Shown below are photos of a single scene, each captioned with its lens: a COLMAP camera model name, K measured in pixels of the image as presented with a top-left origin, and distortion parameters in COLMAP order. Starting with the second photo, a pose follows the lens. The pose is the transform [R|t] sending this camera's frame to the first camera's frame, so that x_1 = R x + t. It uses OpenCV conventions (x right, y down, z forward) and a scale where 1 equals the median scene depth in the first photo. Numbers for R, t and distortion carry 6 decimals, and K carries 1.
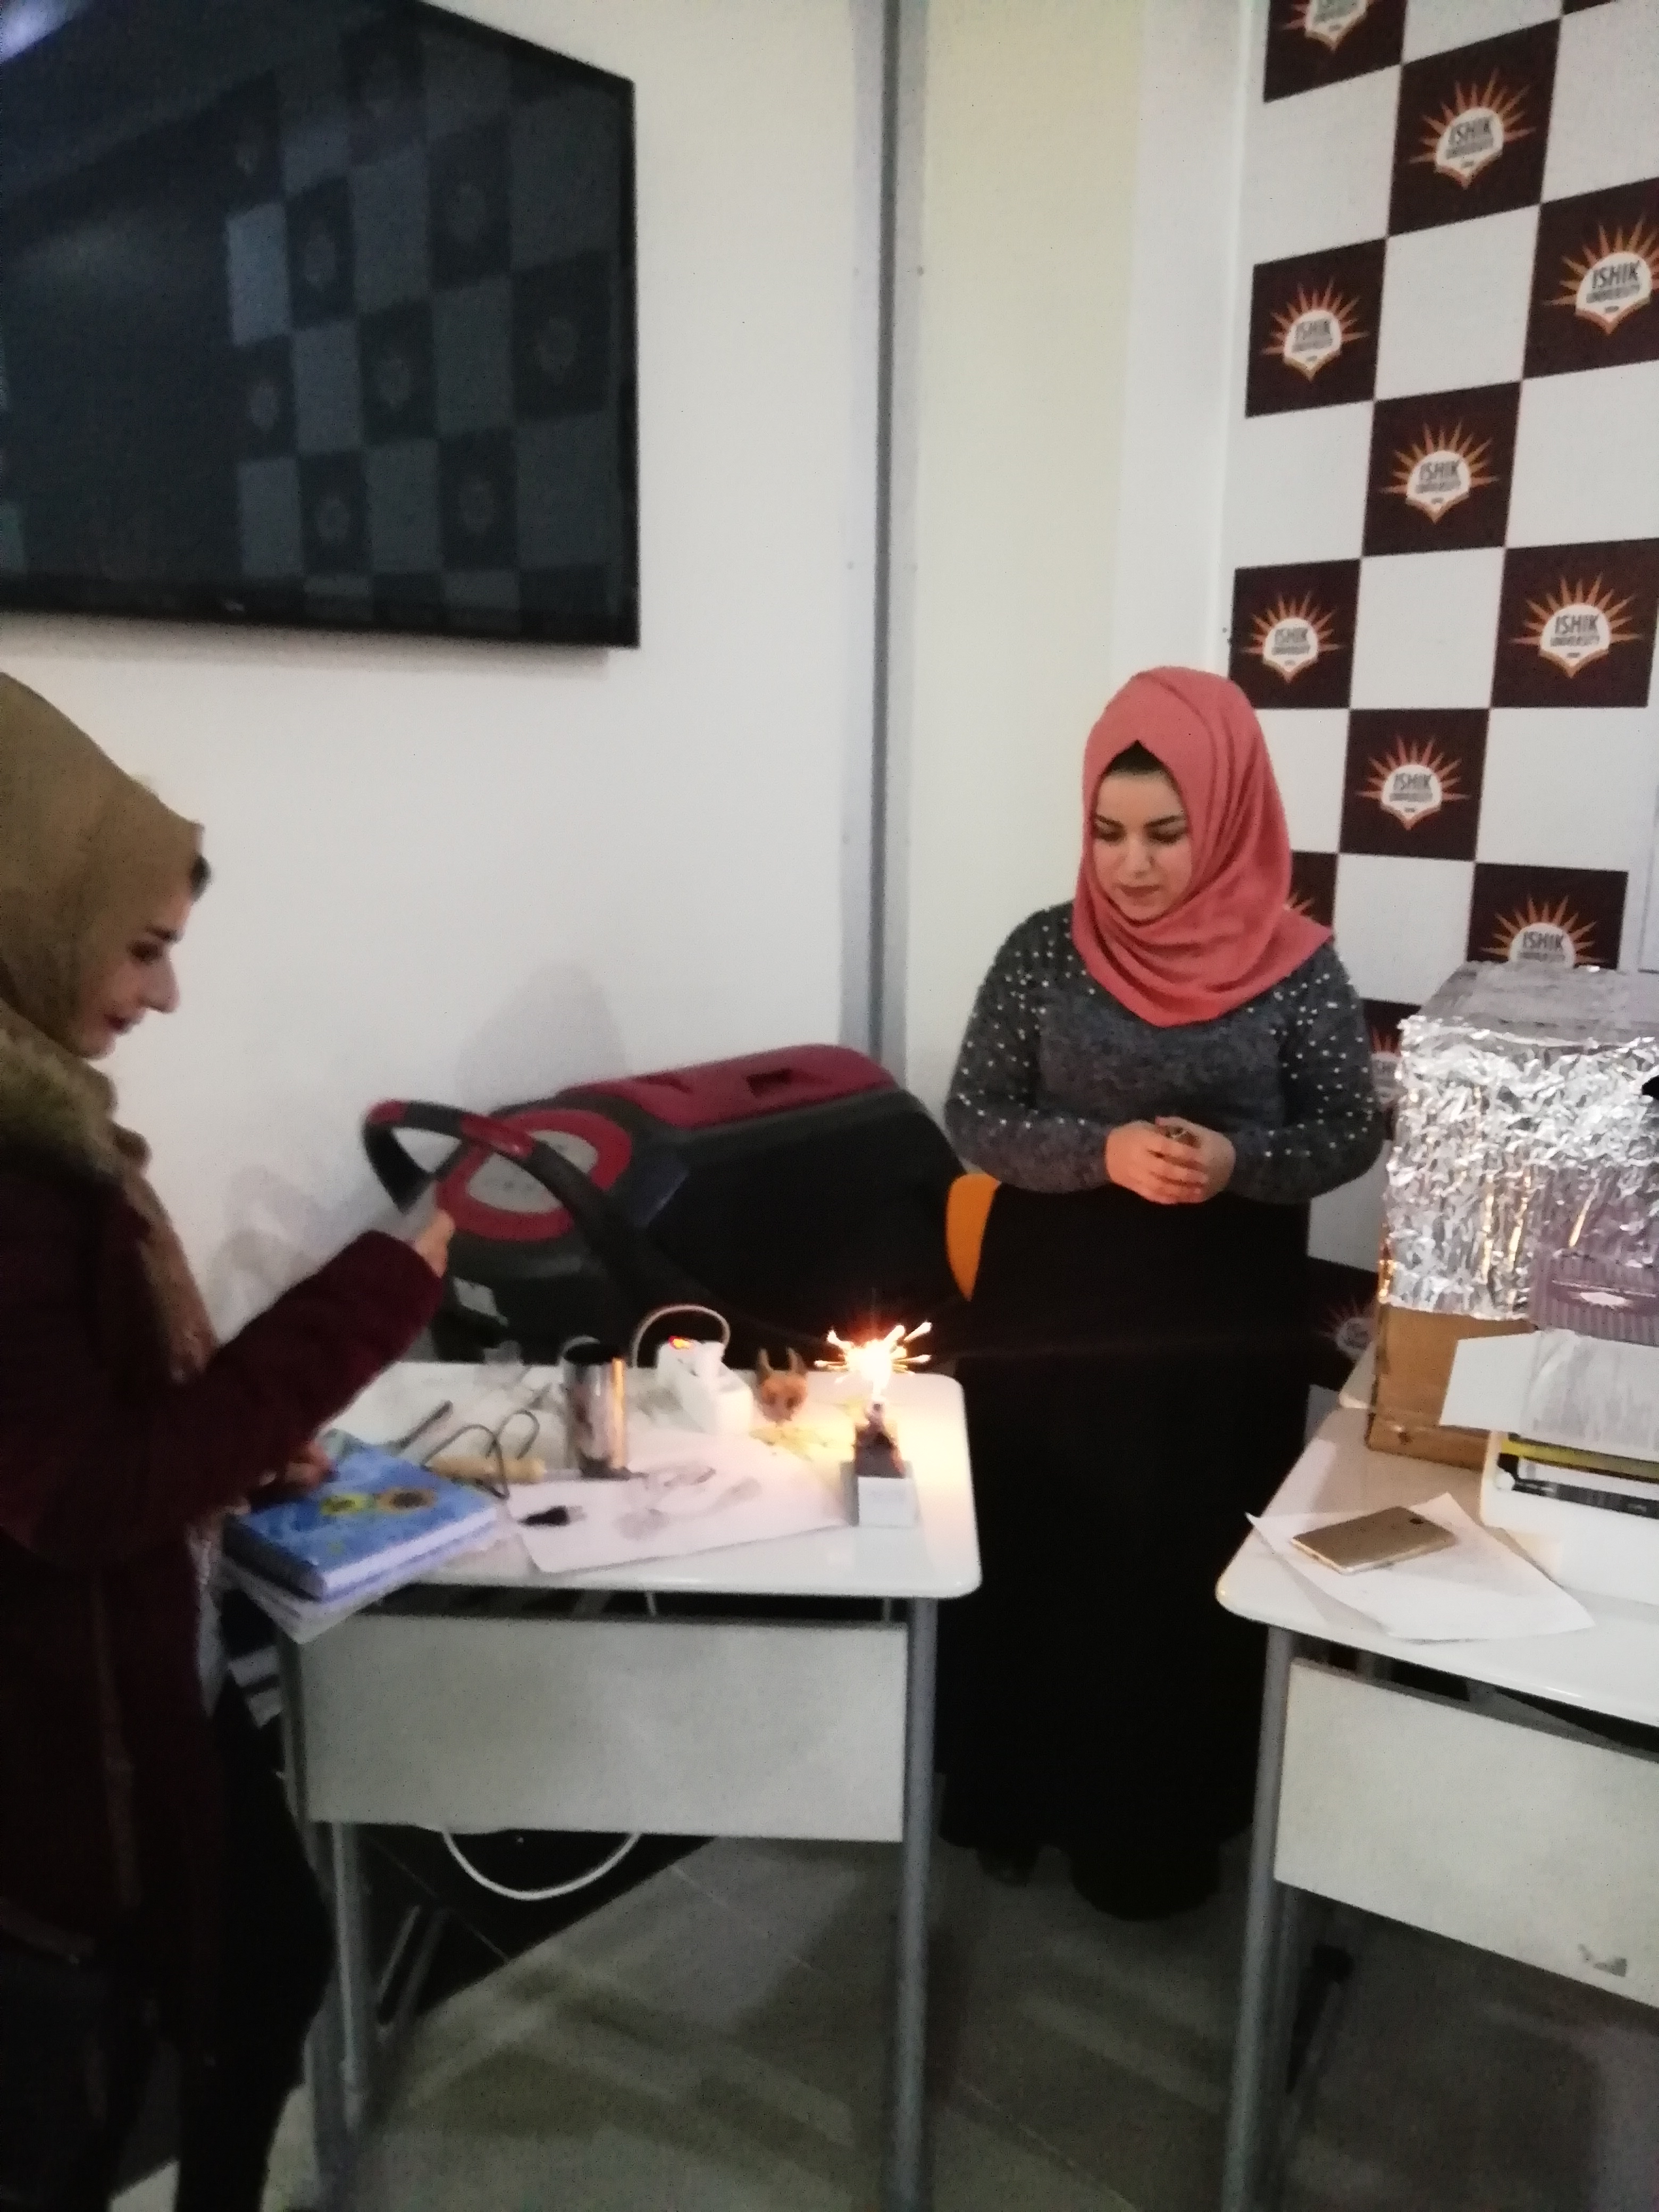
lens RADIAL K [[1665.1, 0, 832.1], [0, 1665.1, 1149.9], [0, 0, 1]] dist [0.000108, 0.002414]
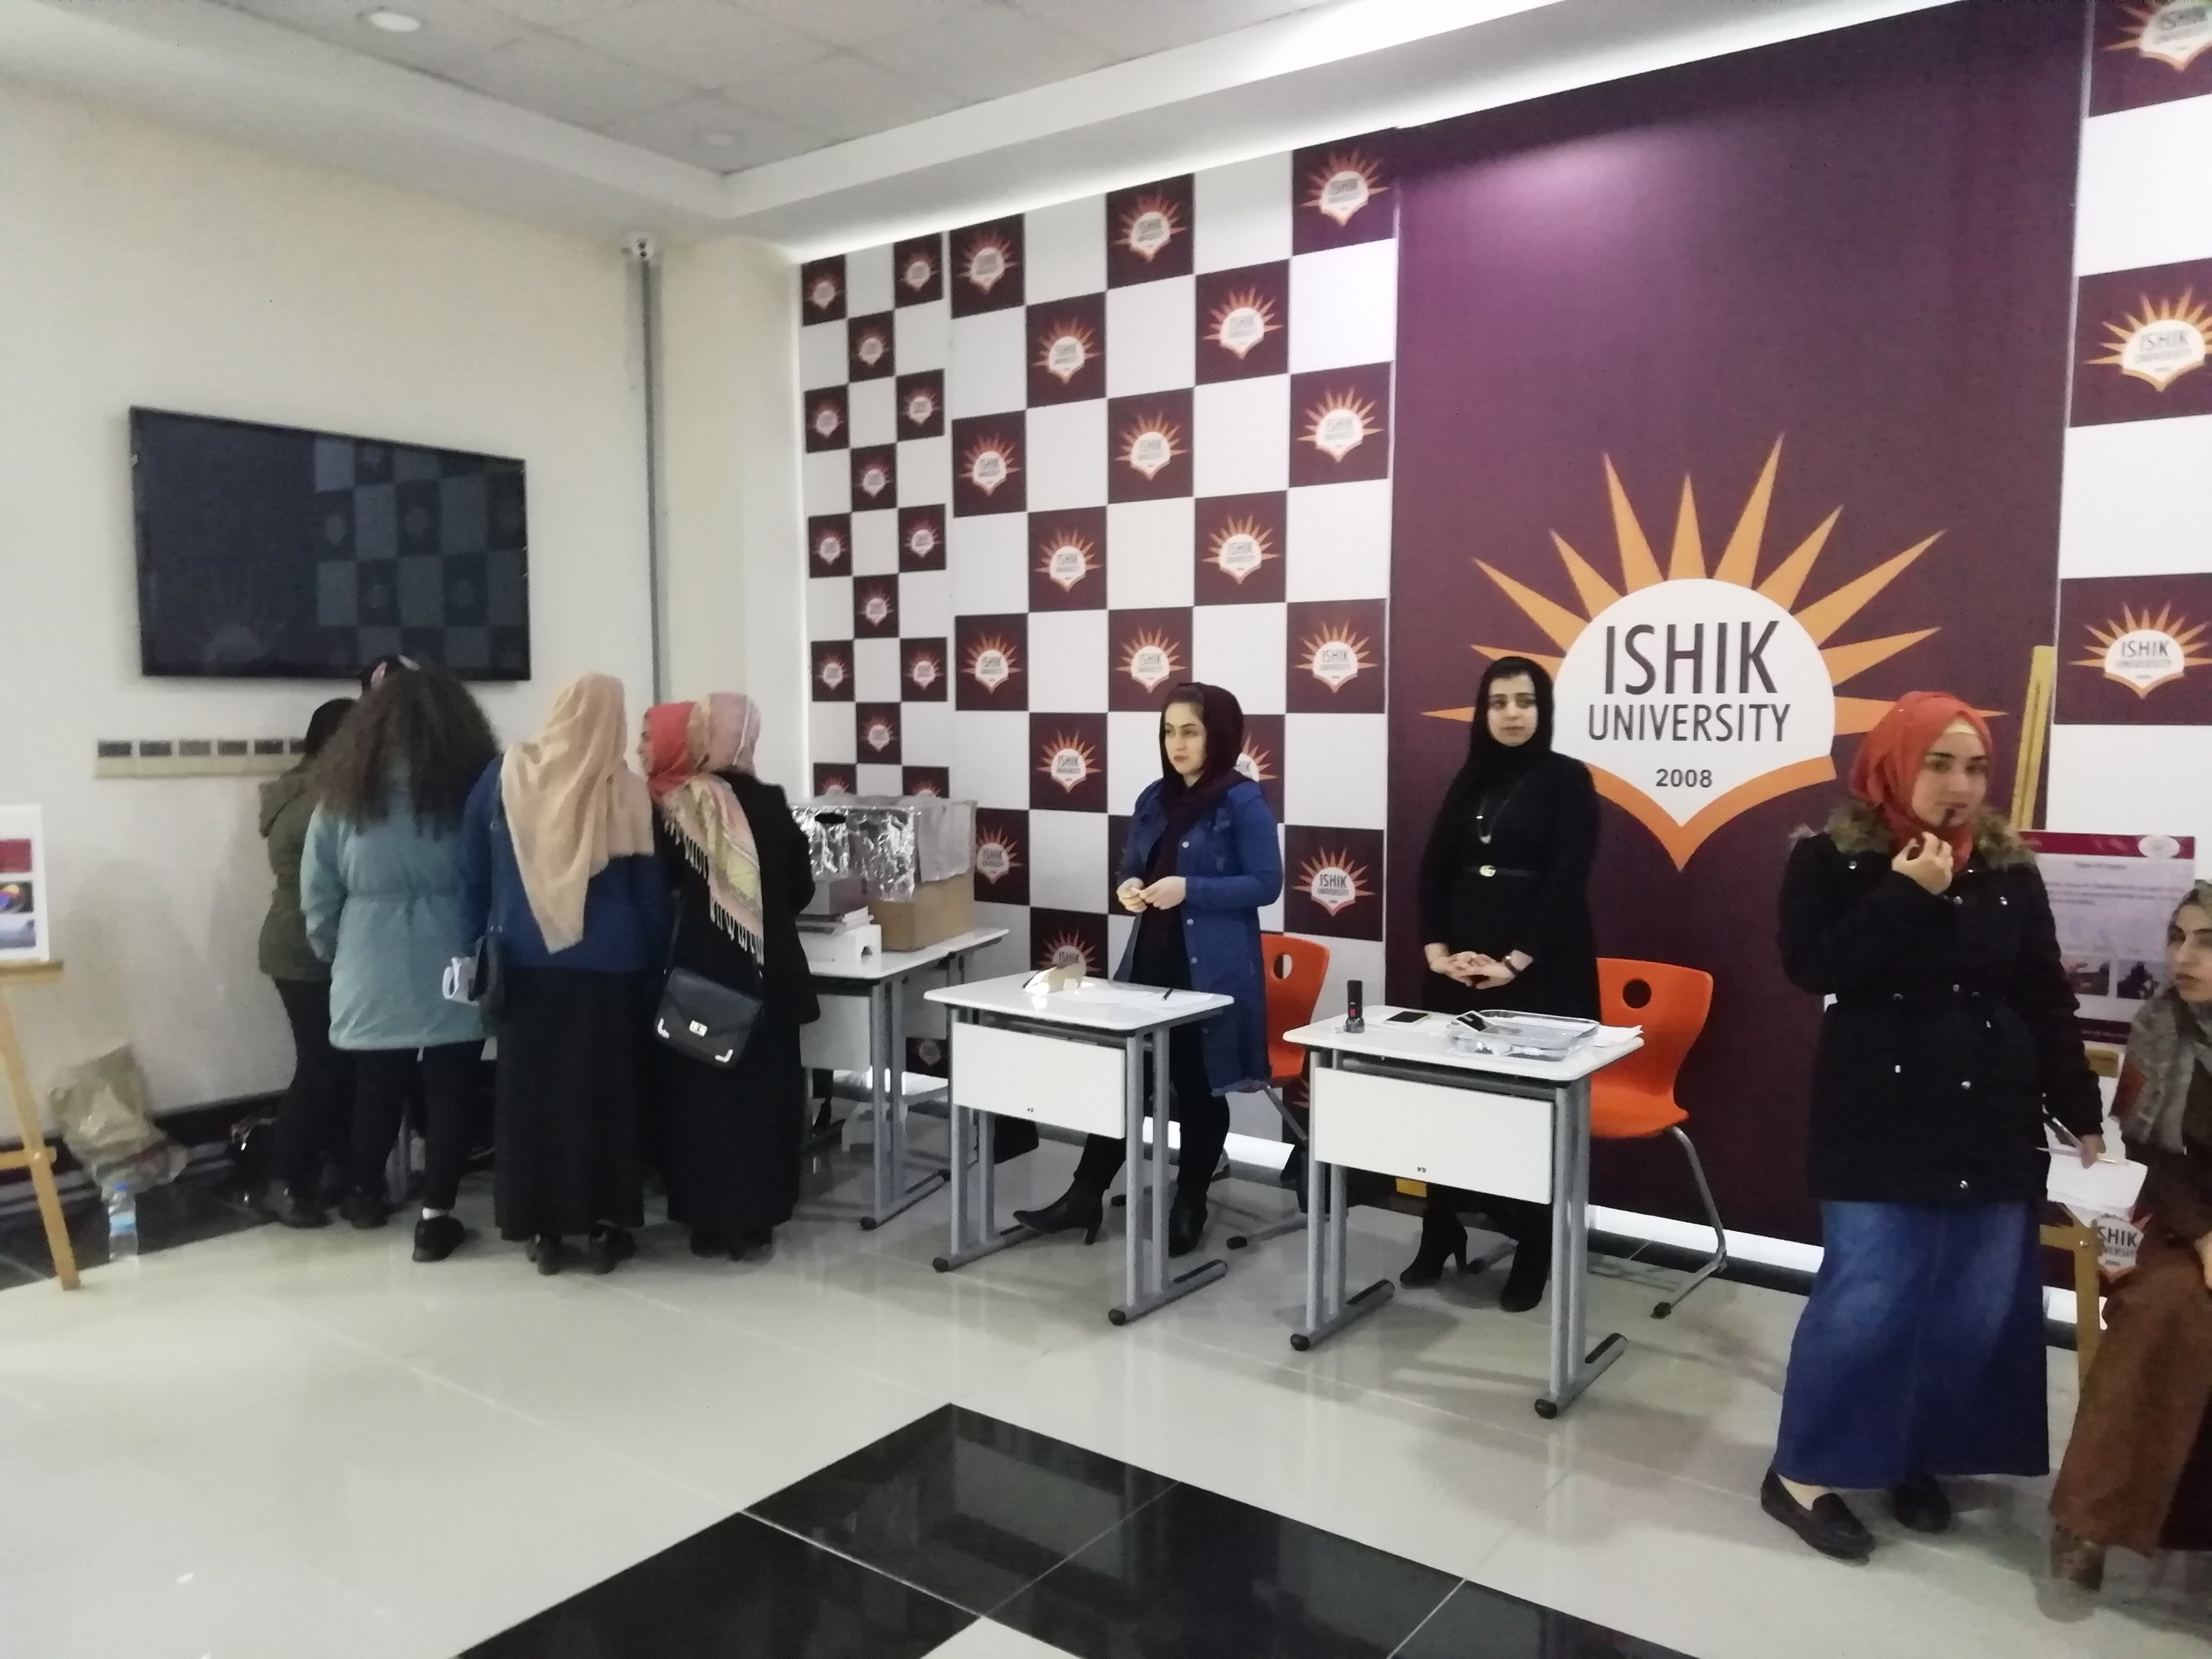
lens RADIAL K [[1661.0, 0, 1106.0], [0, 1661.0, 829.5], [0, 0, 1]] dist [0.006848, -0.003888]
pose [[0.987430, 0.000289, 0.158060, 0.320982], [0.029775, 0.981754, -0.187809, 0.378405], [-0.155230, 0.190154, 0.969404, -1.343791]]
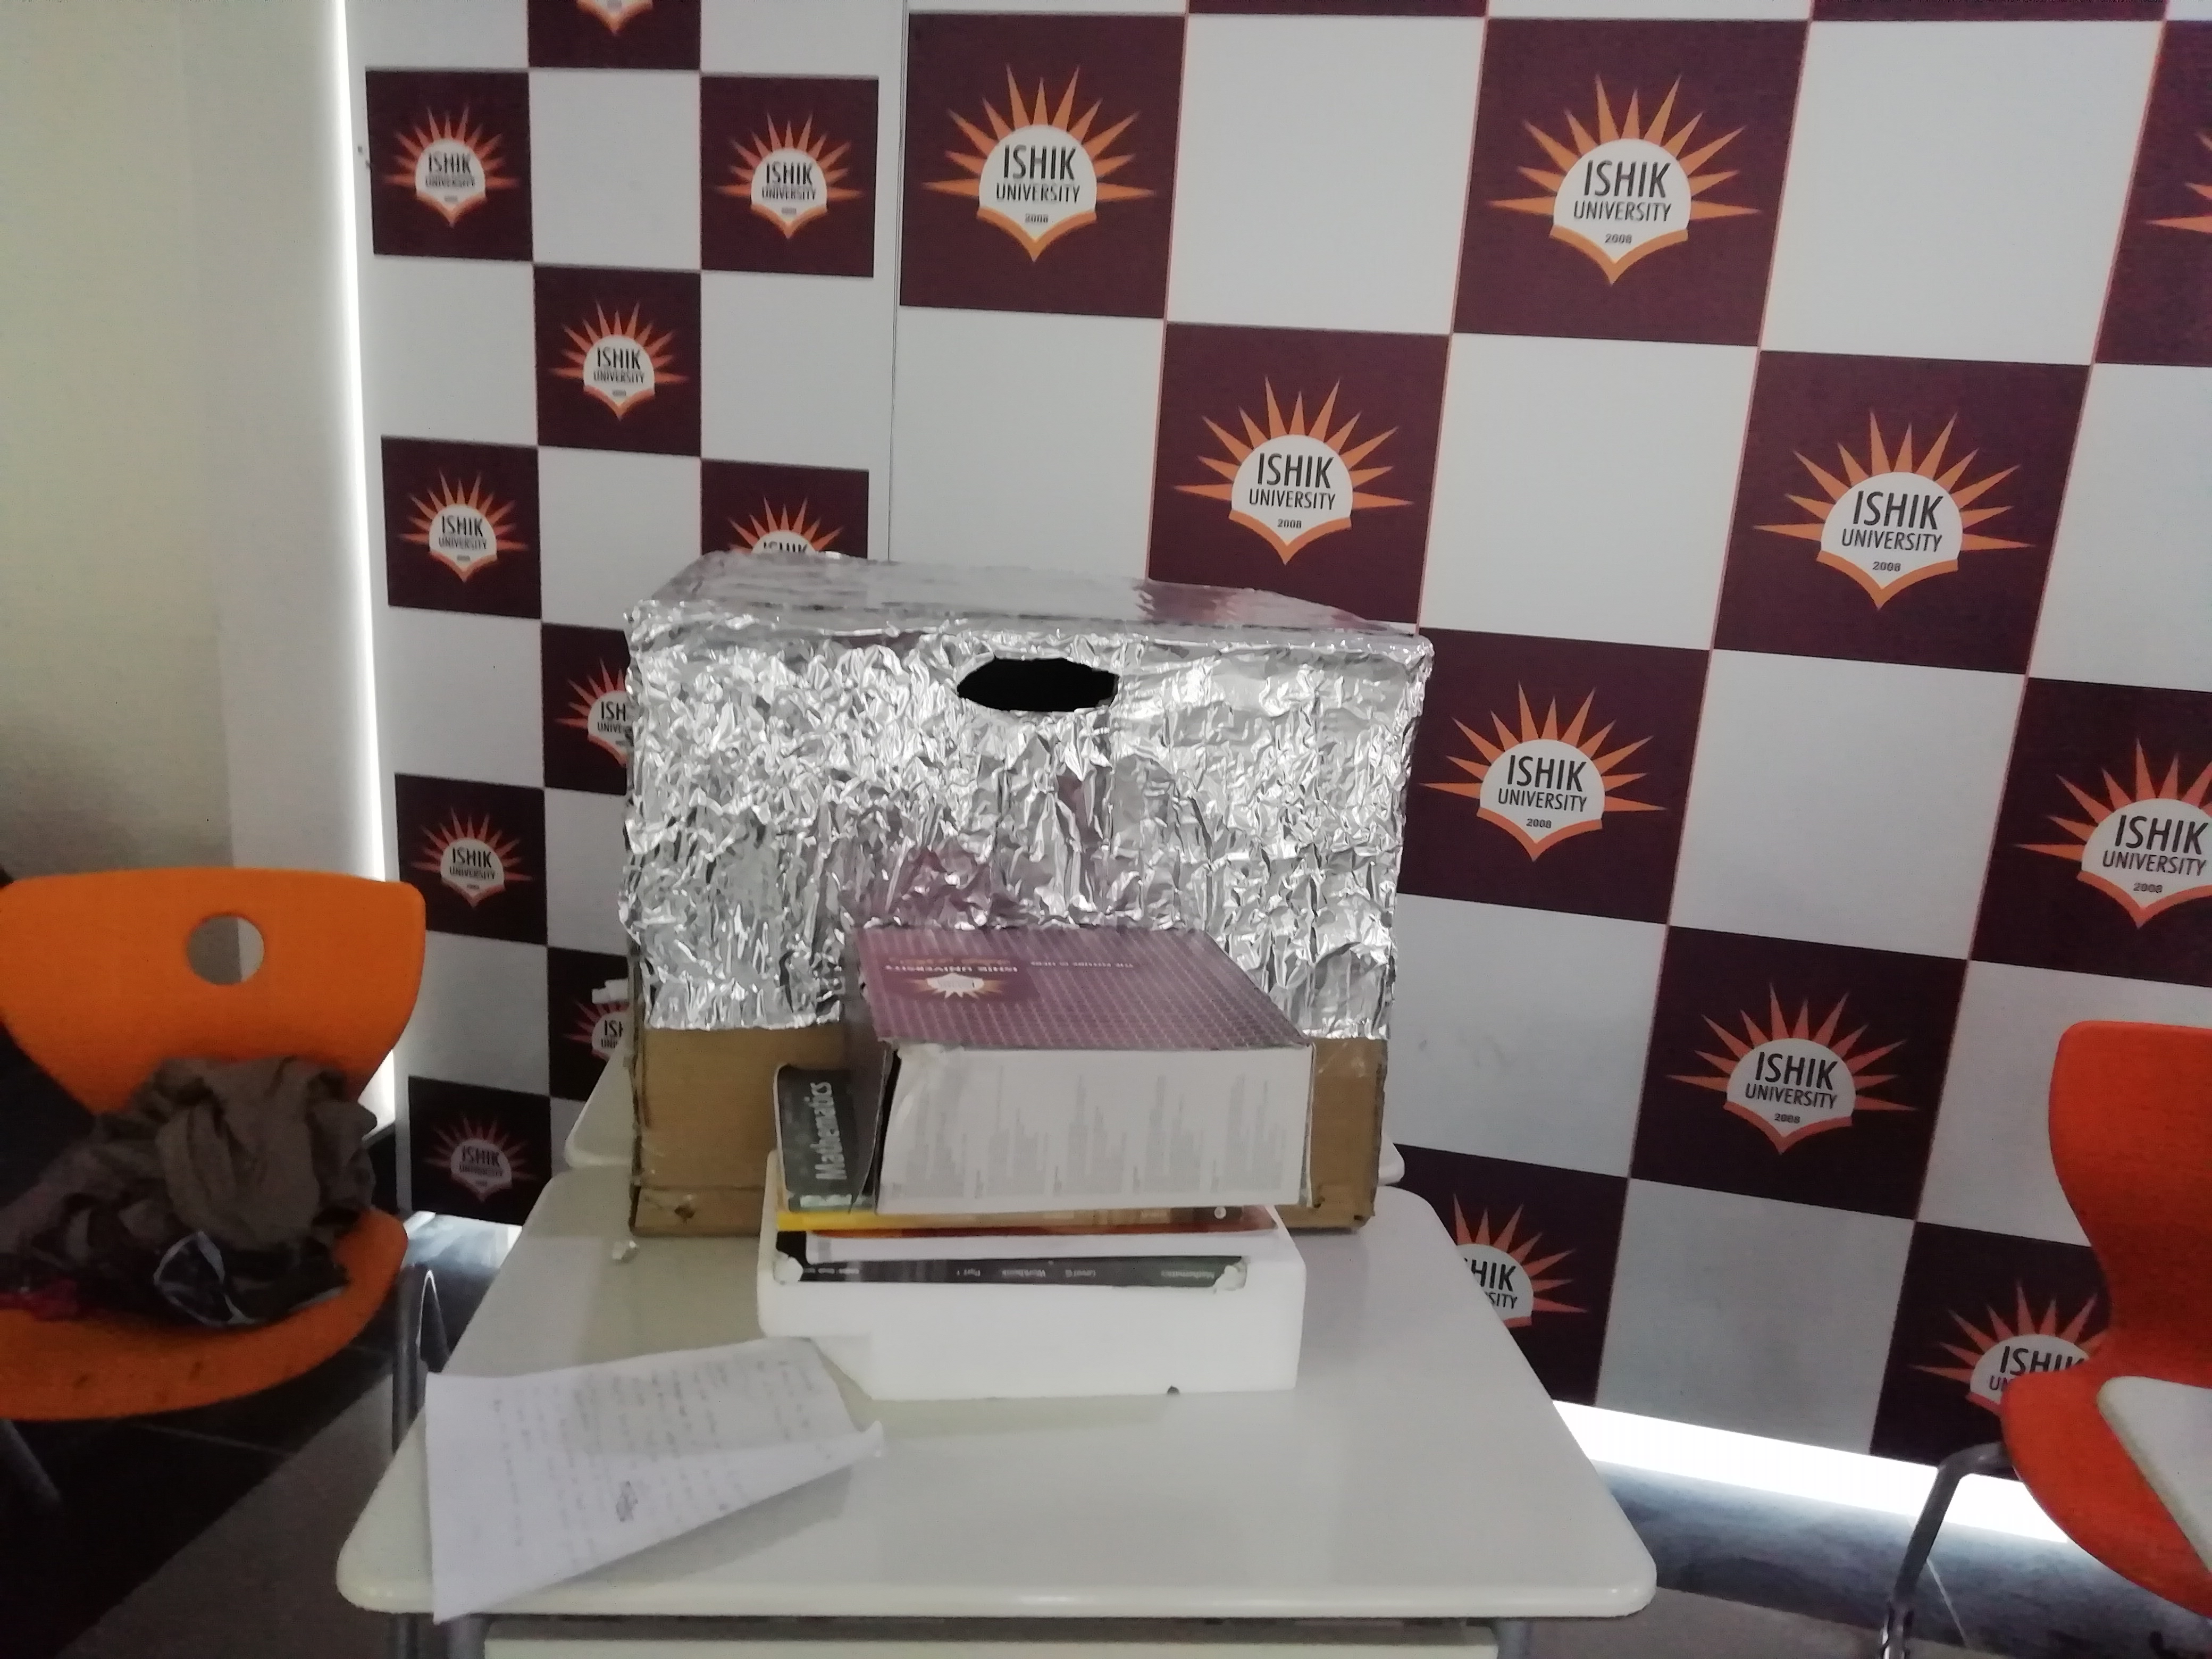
lens RADIAL K [[1665.1, 0, 1054.9], [0, 1665.1, 832.8], [0, 0, 1]] dist [0.000108, 0.002414]
pose [[0.836553, -0.075231, 0.542697, 0.077119], [0.078694, 0.996756, 0.016870, 0.011442], [-0.542205, 0.028595, 0.839759, 0.234674]]
